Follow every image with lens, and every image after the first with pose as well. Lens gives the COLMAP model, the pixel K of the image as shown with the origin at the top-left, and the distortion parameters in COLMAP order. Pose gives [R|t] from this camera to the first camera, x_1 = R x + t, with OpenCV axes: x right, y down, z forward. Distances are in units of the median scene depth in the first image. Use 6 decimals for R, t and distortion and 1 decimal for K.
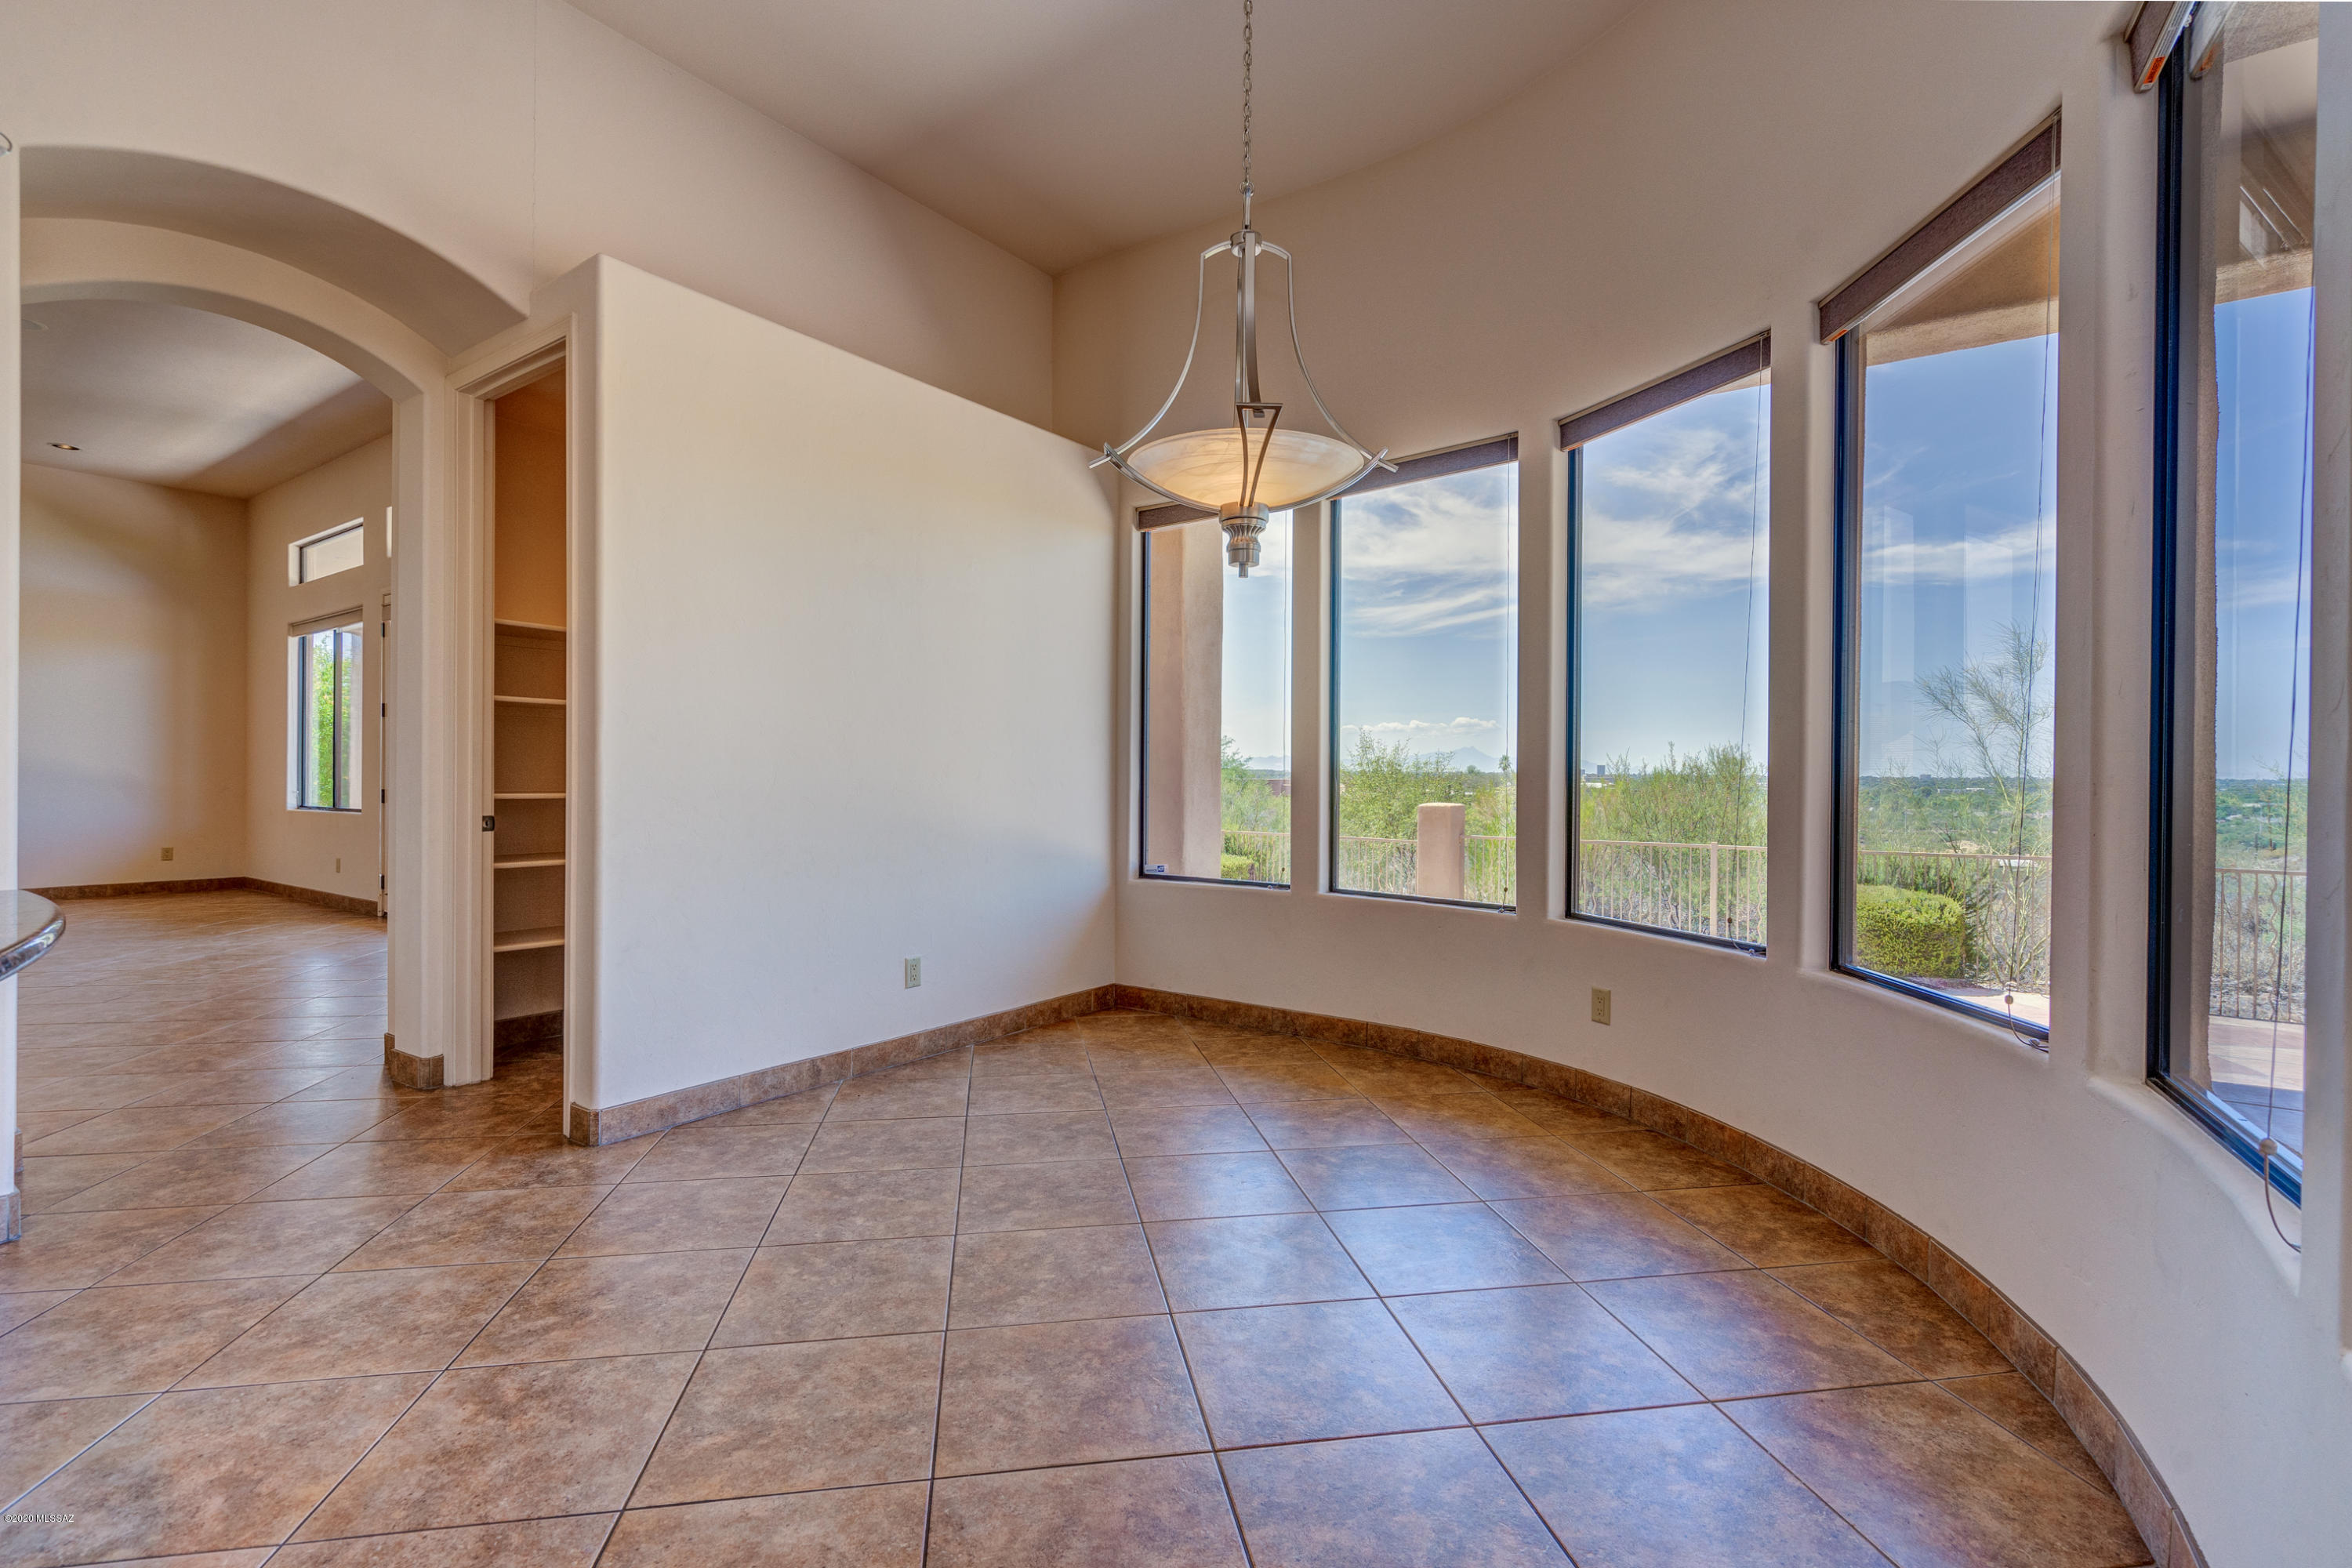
lens RADIAL K [[1066.3, 0, 1176.0], [0, 1066.3, 784.0], [0, 0, 1]] dist [-0.001995, 0.000391]
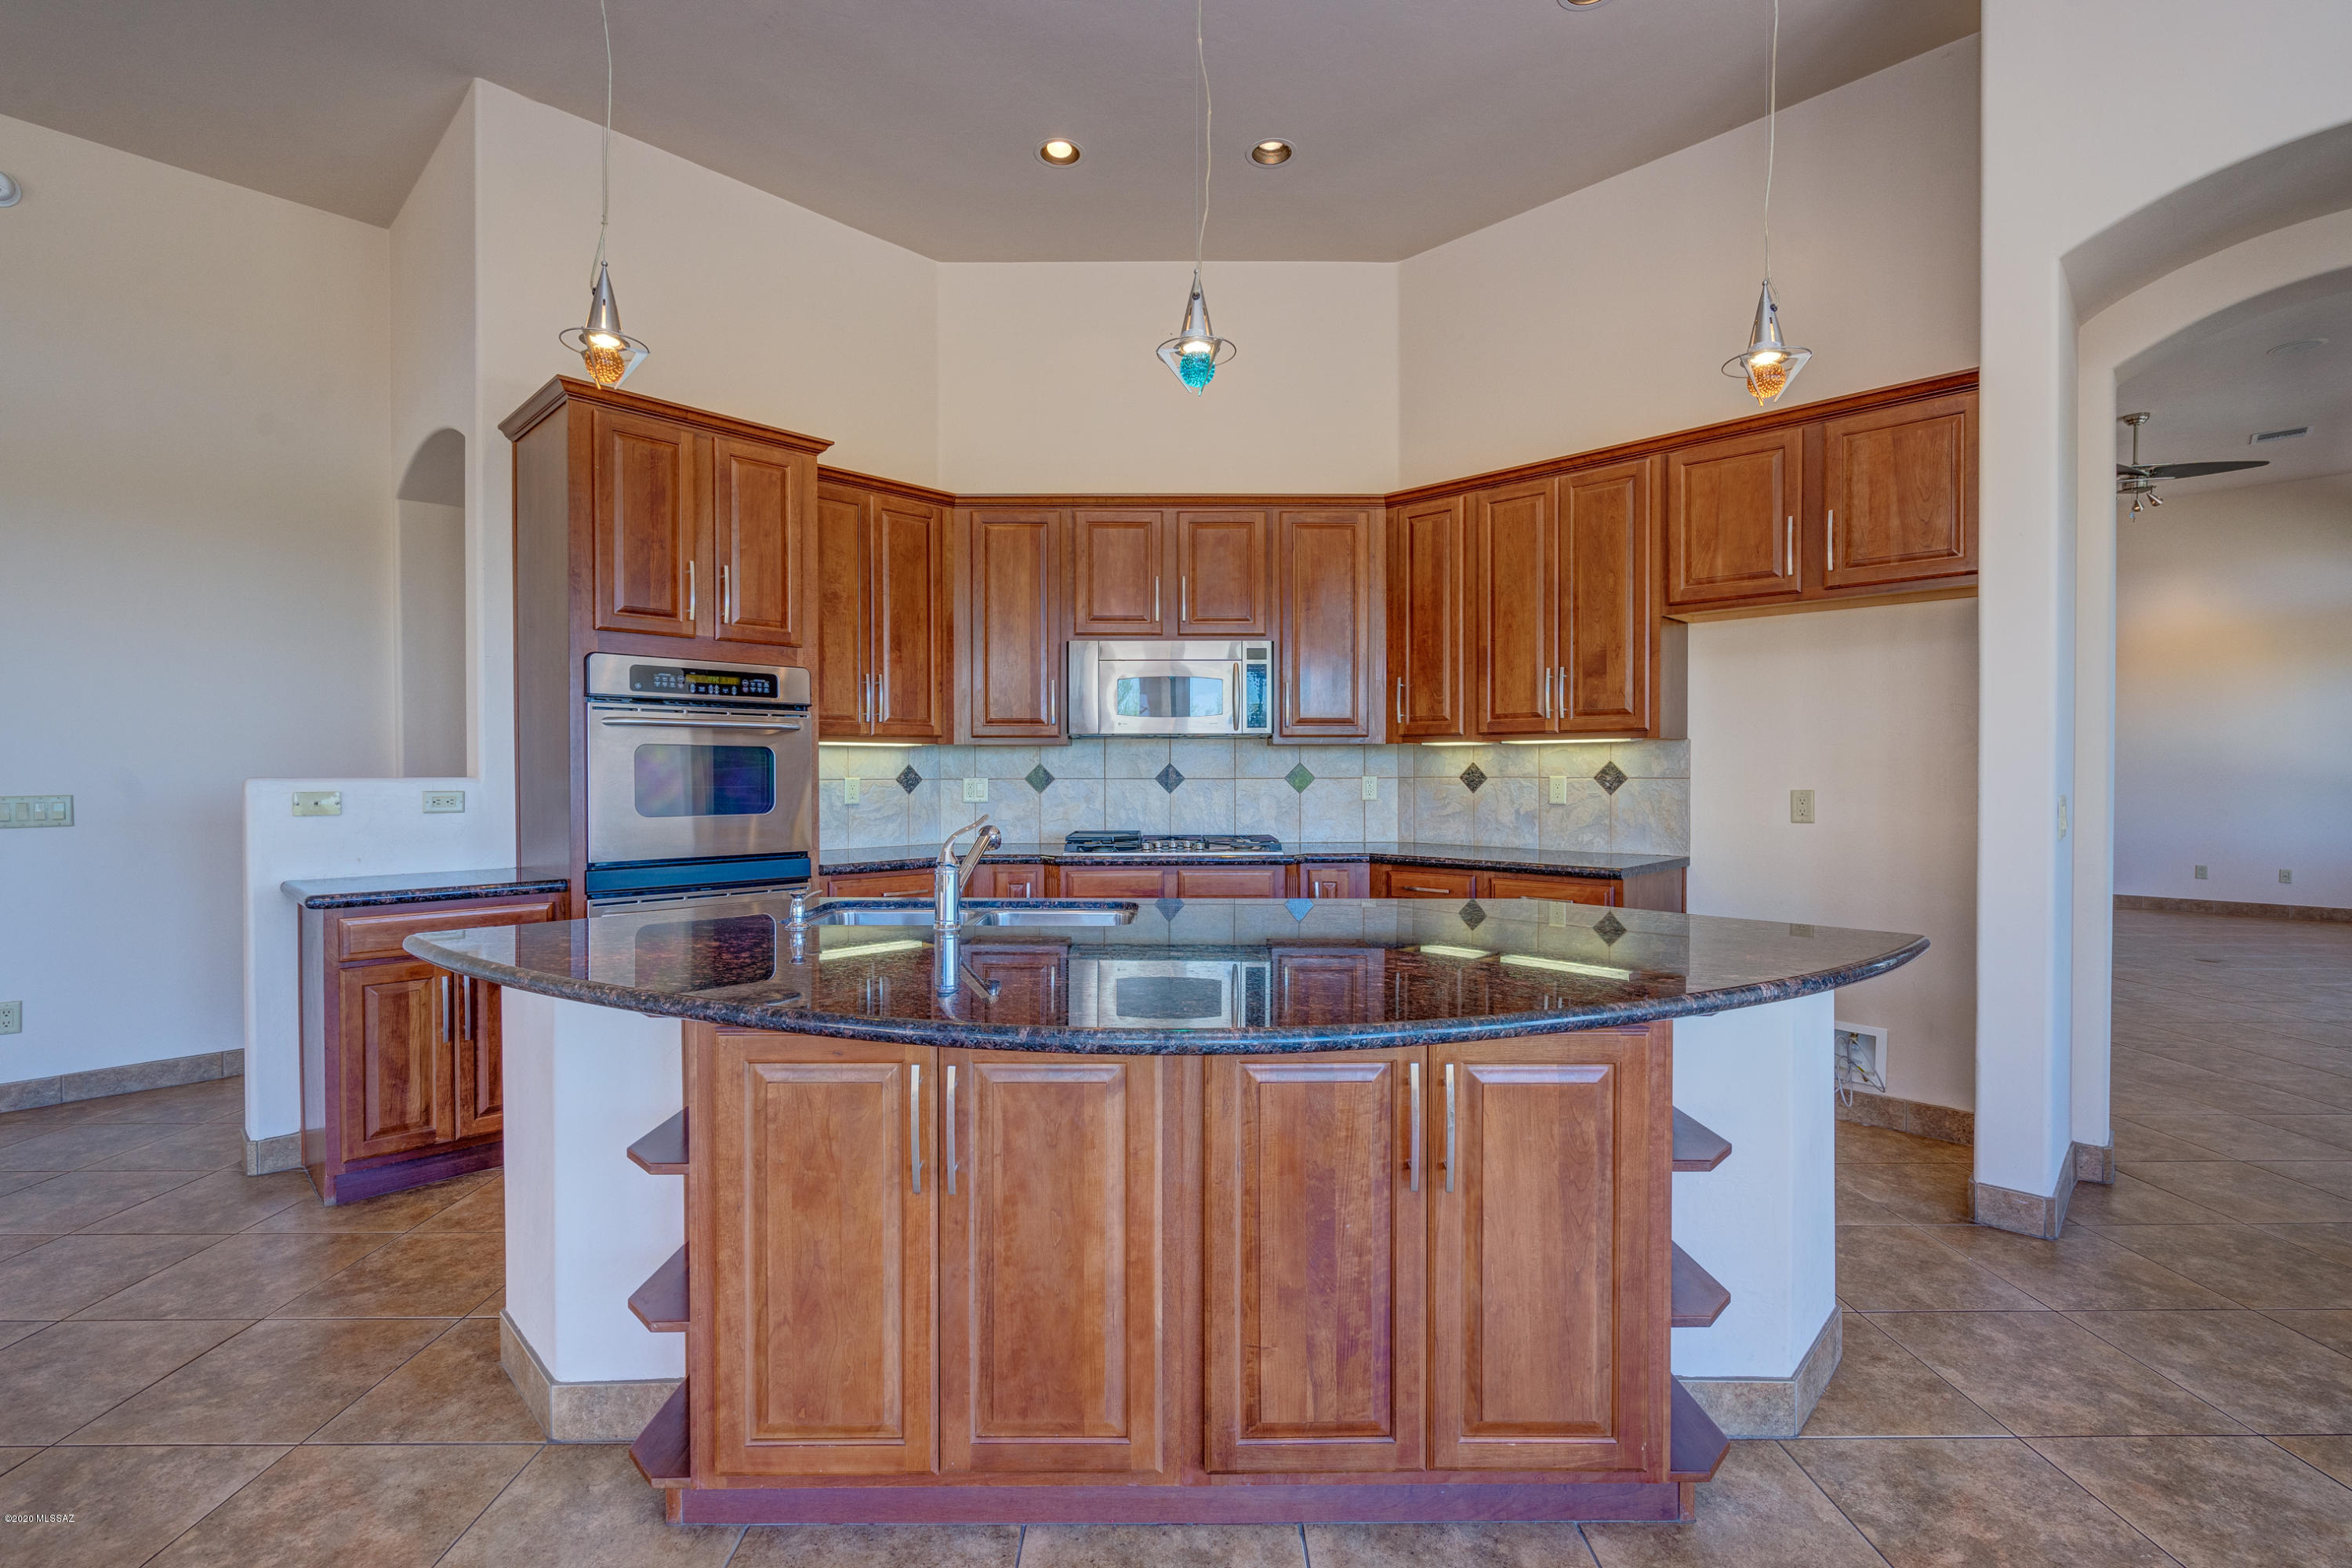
lens RADIAL K [[1066.3, 0, 1176.0], [0, 1066.3, 784.0], [0, 0, 1]] dist [-0.001995, 0.000391]
pose [[-0.160664, 0.006641, -0.986987, 0.104758], [-0.007295, 0.999942, 0.007916, -0.035117], [0.986982, 0.008472, -0.160606, 0.182610]]
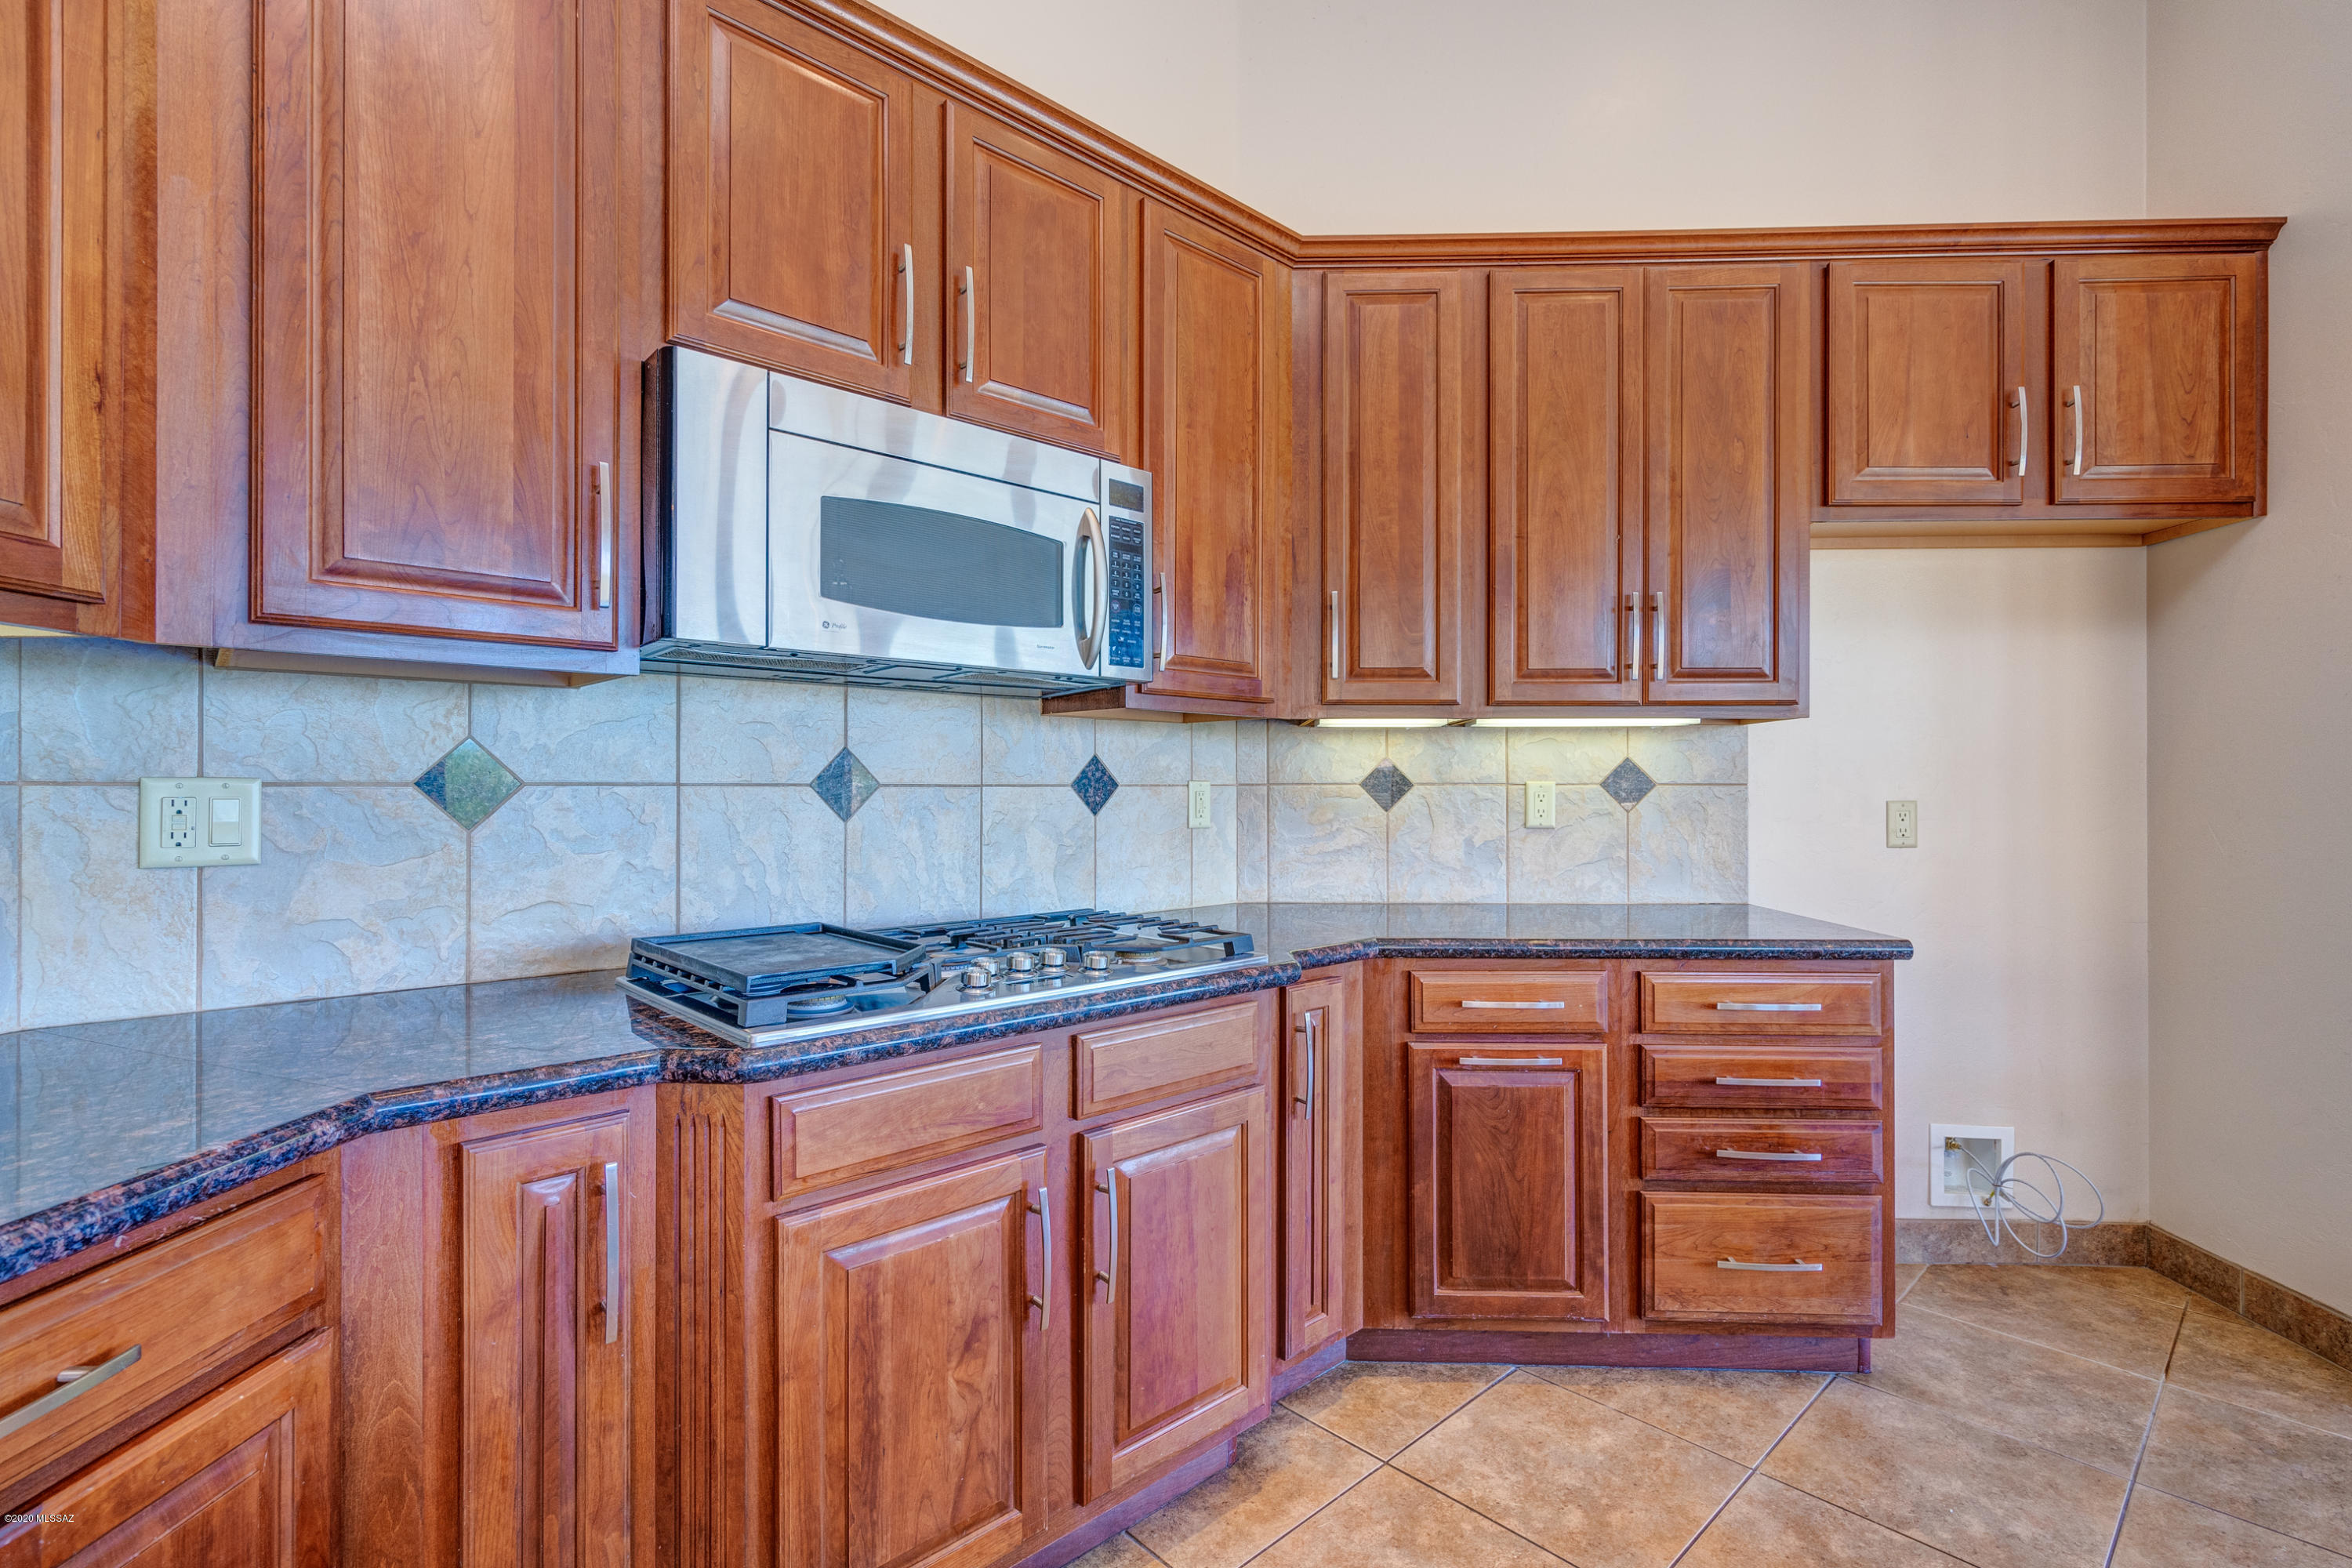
lens RADIAL K [[1074.8, 0, 1169.6], [0, 1074.8, 789.6], [0, 0, 1]] dist [-0.001824, 0.000373]
pose [[0.544320, -0.005669, -0.838859, -0.677354], [-0.003586, 0.999952, -0.009085, -0.024477], [0.838870, 0.007953, 0.544273, -0.203816]]
